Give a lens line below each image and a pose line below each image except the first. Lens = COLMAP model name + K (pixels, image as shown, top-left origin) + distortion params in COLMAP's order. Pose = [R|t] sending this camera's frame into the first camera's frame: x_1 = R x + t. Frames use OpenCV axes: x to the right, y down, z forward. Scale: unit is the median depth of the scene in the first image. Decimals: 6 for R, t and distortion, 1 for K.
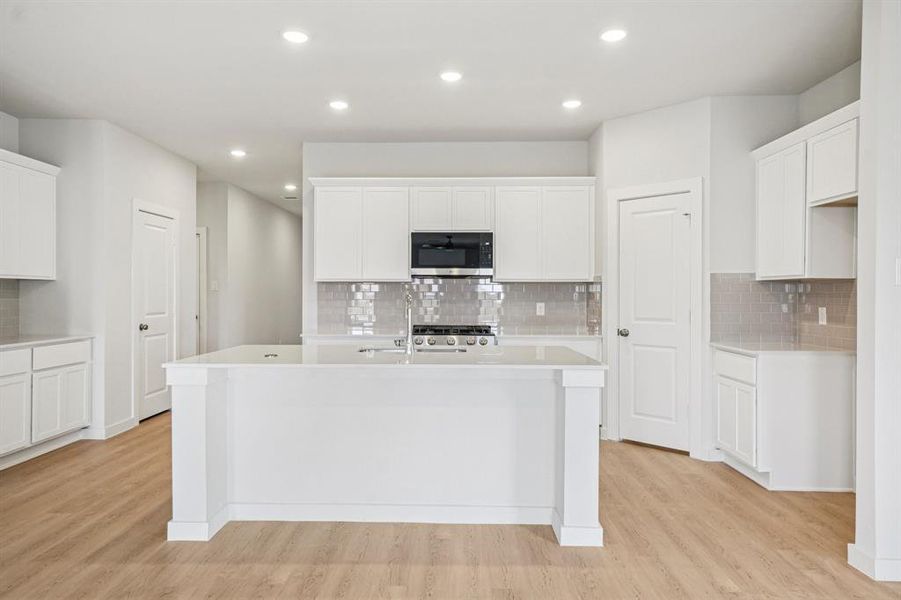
lens RADIAL K [[593.3, 0, 445.0], [0, 593.3, 297.6], [0, 0, 1]] dist [0.020724, 0.002908]
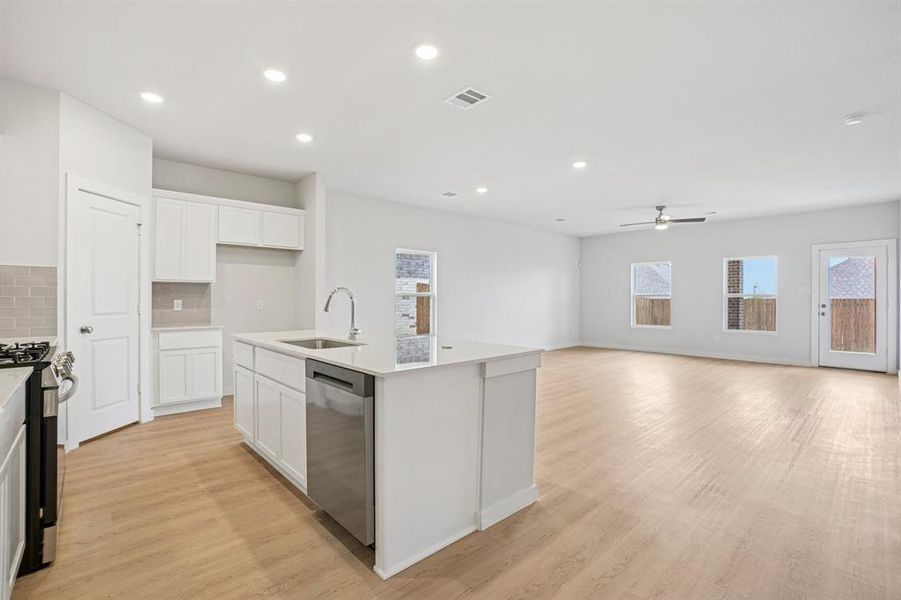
lens RADIAL K [[405.4, 0, 438.7], [0, 405.4, 300.8], [0, 0, 1]] dist [-0.033681, 0.004432]
pose [[-0.681228, -0.011295, 0.731984, -0.561127], [-0.003919, 0.999923, 0.011782, 0.003043], [-0.732061, 0.005158, -0.681220, 1.038735]]
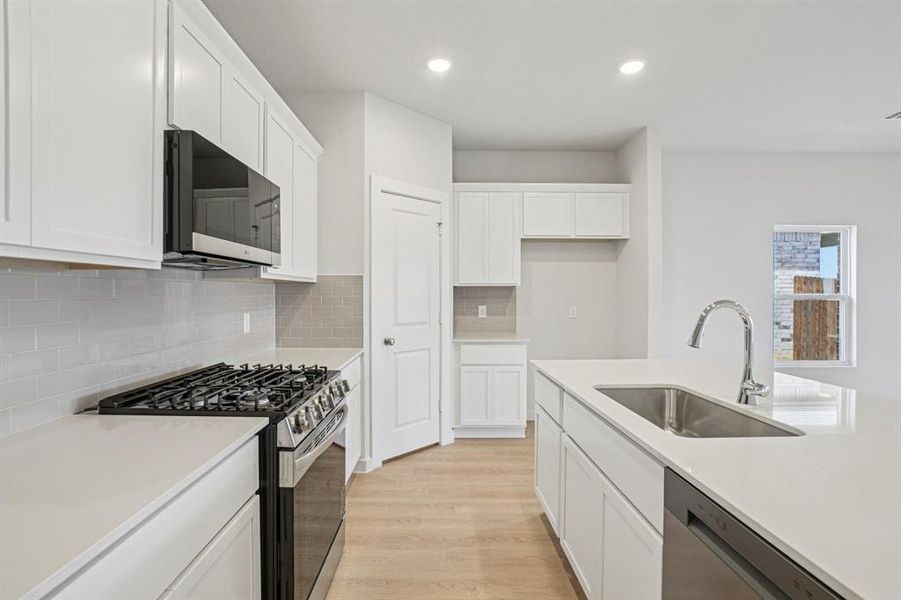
lens RADIAL K [[427.0, 0, 435.4], [0, 427.0, 297.6], [0, 0, 1]] dist [-0.035210, 0.001687]
pose [[-0.019272, -0.013508, 0.999723, -0.345195], [0.003064, 0.999903, 0.013569, -0.015129], [-0.999810, 0.003325, -0.019229, 0.962093]]
